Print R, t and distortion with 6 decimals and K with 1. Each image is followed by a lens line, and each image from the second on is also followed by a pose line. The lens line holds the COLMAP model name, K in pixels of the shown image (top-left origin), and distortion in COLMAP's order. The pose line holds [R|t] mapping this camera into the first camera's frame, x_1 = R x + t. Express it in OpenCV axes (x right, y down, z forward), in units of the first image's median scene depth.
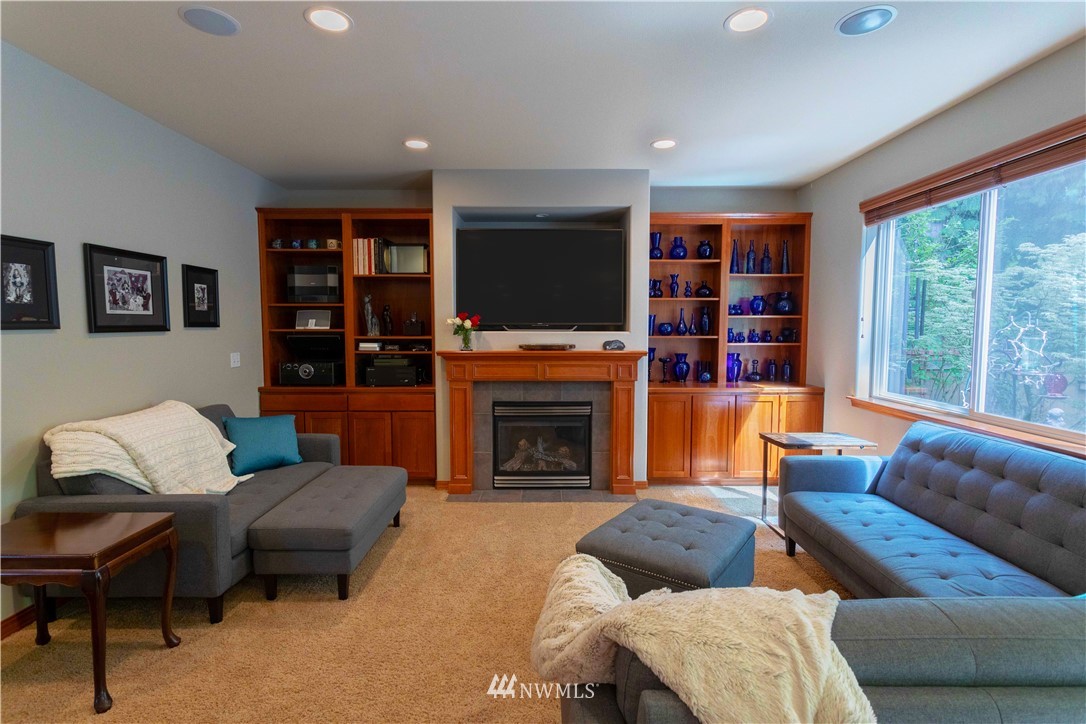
lens RADIAL K [[511.9, 0, 541.8], [0, 511.9, 359.3], [0, 0, 1]] dist [-0.001245, 0.000084]
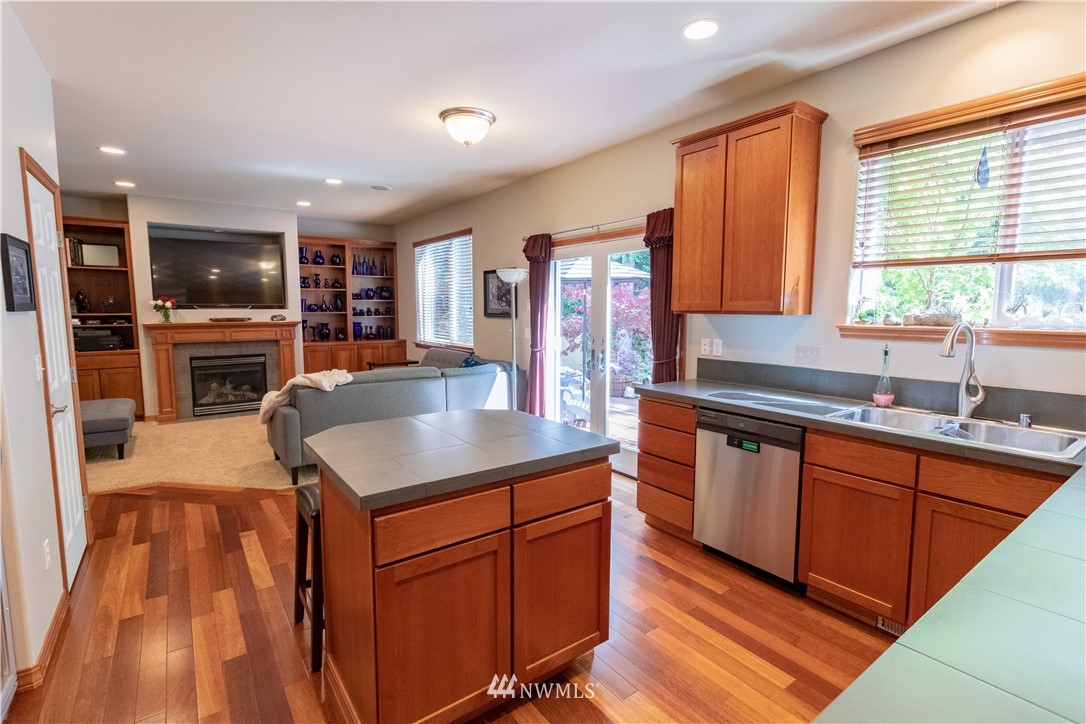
lens RADIAL K [[511.9, 0, 541.8], [0, 511.9, 359.3], [0, 0, 1]] dist [-0.001245, 0.000084]
pose [[0.808552, -0.059668, 0.585391, -0.134314], [0.039280, 0.998099, 0.047482, 0.056382], [-0.587112, -0.015397, 0.809359, -0.761790]]
